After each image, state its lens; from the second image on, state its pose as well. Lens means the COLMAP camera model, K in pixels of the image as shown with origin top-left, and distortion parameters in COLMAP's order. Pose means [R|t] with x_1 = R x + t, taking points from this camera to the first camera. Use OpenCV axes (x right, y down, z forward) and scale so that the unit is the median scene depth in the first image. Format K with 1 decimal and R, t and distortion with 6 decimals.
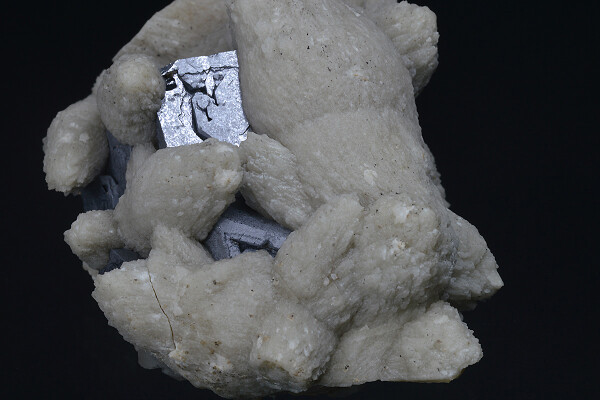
lens RADIAL K [[1722.3, 0, 300.8], [0, 1722.3, 199.0], [0, 0, 1]] dist [0.112690, 0.000000]
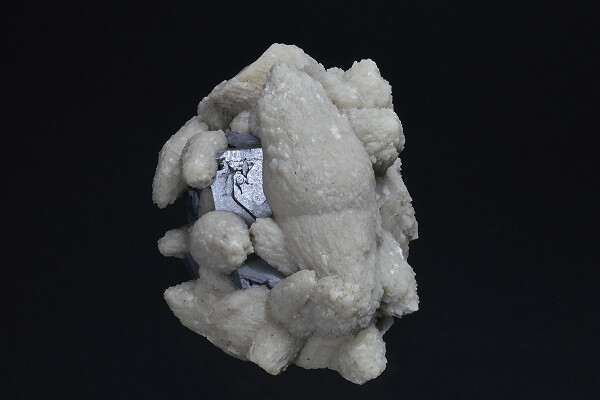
lens RADIAL K [[2041.0, 0, 299.5], [0, 2041.0, 201.1], [0, 0, 1]] dist [0.148372, 0.000000]
pose [[0.963428, 0.135982, -0.230901, 0.452181], [-0.019170, 0.894445, 0.446766, -0.918497], [0.267280, -0.426001, 0.864341, -0.645454]]
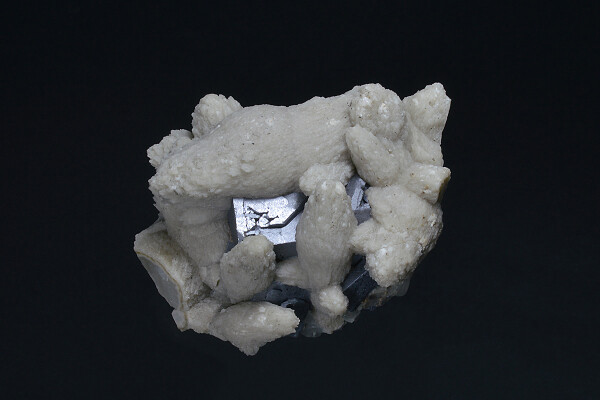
lens RADIAL K [[2041.0, 0, 300.1], [0, 2041.0, 199.4], [0, 0, 1]] dist [0.148372, 0.000000]
pose [[0.075268, -0.906992, 0.414367, -0.871524], [0.917874, 0.225404, 0.326650, -0.688570], [-0.389669, 0.355750, 0.849470, -0.685302]]
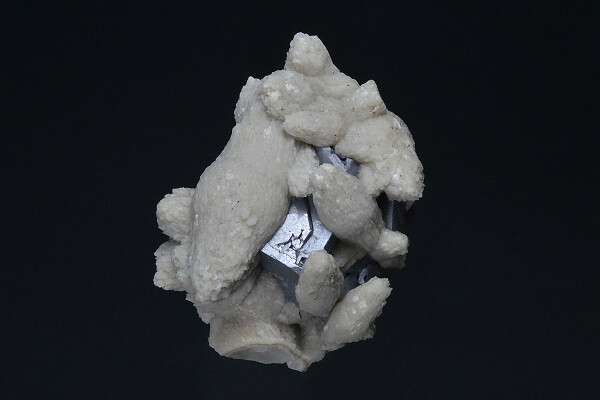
lens RADIAL K [[2041.0, 0, 300.8], [0, 2041.0, 200.9], [0, 0, 1]] dist [0.148372, 0.000000]
pose [[-0.707338, -0.648366, 0.281594, -0.634067], [0.686301, -0.534492, 0.493264, -1.083699], [-0.169306, 0.542163, 0.823040, -0.731494]]
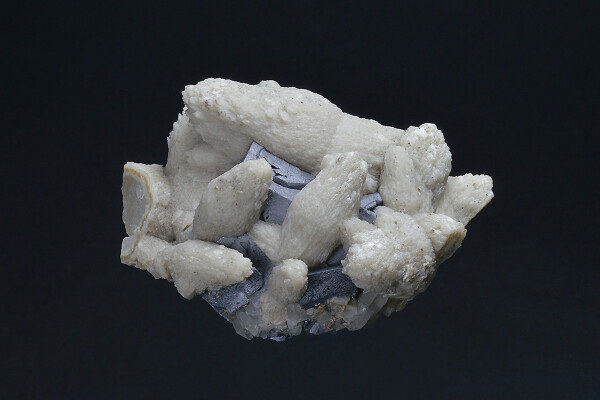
lens RADIAL K [[2041.0, 0, 298.7], [0, 2041.0, 199.9], [0, 0, 1]] dist [0.148372, 0.000000]
pose [[0.439708, -0.466772, 0.767321, -1.518680], [0.641809, 0.760944, 0.095109, -0.204345], [-0.628282, 0.450653, 0.634171, -0.164467]]
